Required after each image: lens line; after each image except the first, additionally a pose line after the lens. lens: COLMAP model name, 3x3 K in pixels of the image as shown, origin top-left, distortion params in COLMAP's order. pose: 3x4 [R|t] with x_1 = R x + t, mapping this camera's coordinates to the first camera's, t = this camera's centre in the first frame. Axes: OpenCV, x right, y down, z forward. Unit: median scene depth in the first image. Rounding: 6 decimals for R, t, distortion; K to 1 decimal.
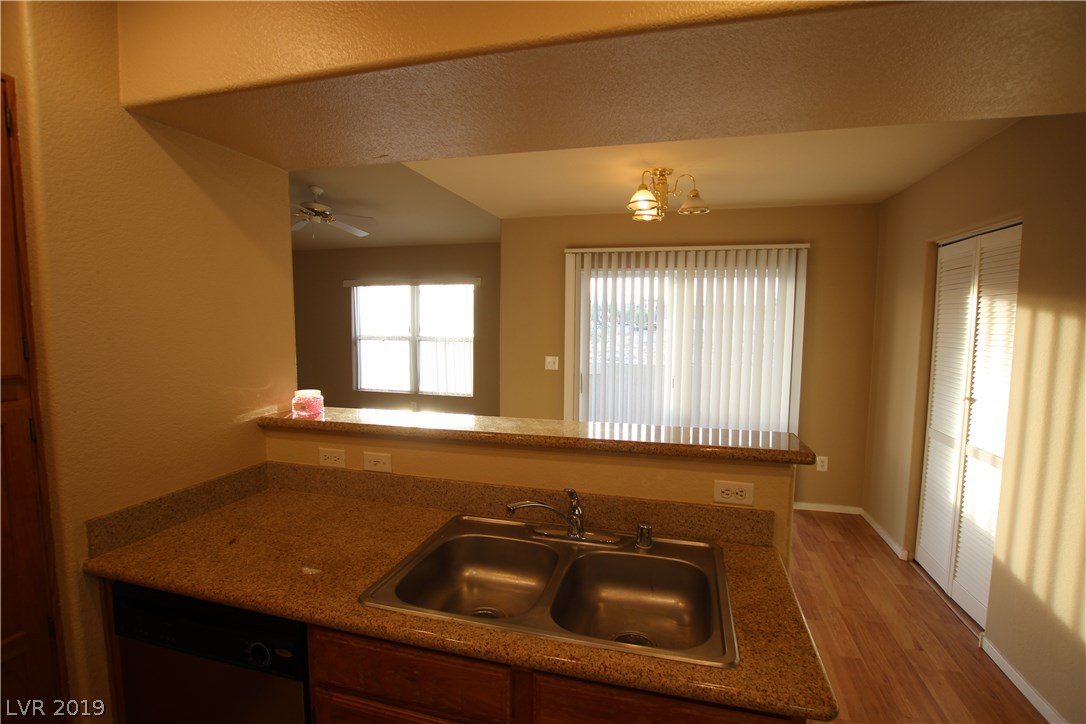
lens RADIAL K [[503.0, 0, 546.5], [0, 503.0, 363.3], [0, 0, 1]] dist [-0.034626, 0.006056]
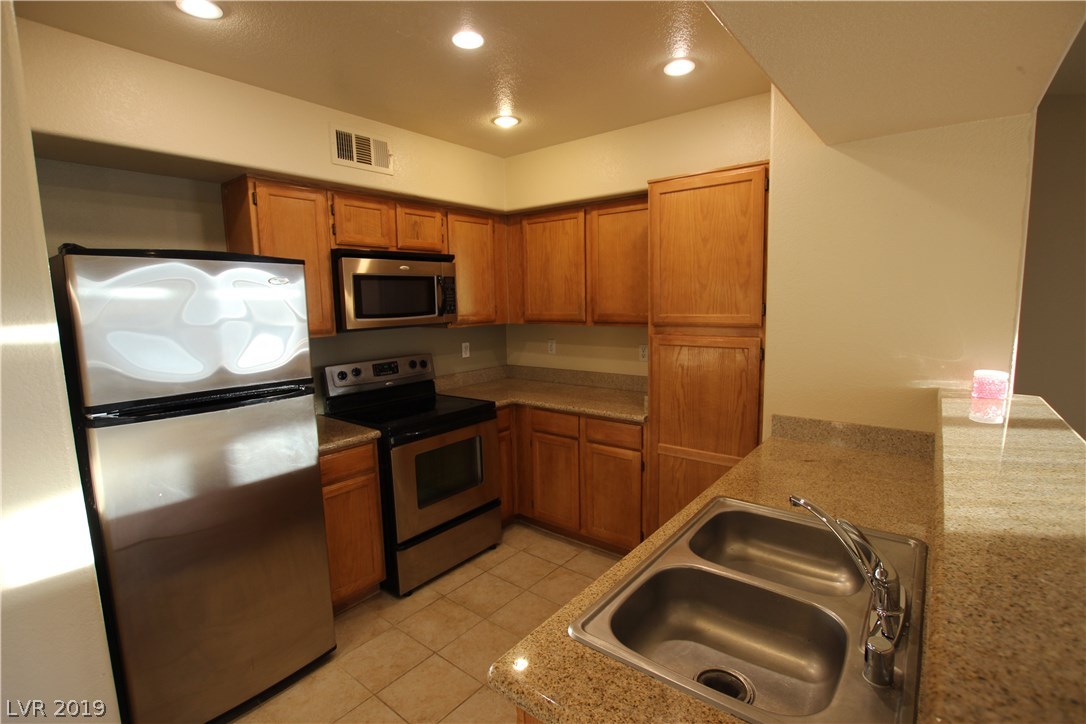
lens RADIAL K [[503.0, 0, 545.9], [0, 503.0, 363.4], [0, 0, 1]] dist [-0.034626, 0.006056]
pose [[-0.392977, 0.115038, -0.912324, 0.808811], [-0.061294, 0.986660, 0.150814, -0.052365], [0.917503, 0.115186, -0.380683, 0.818685]]
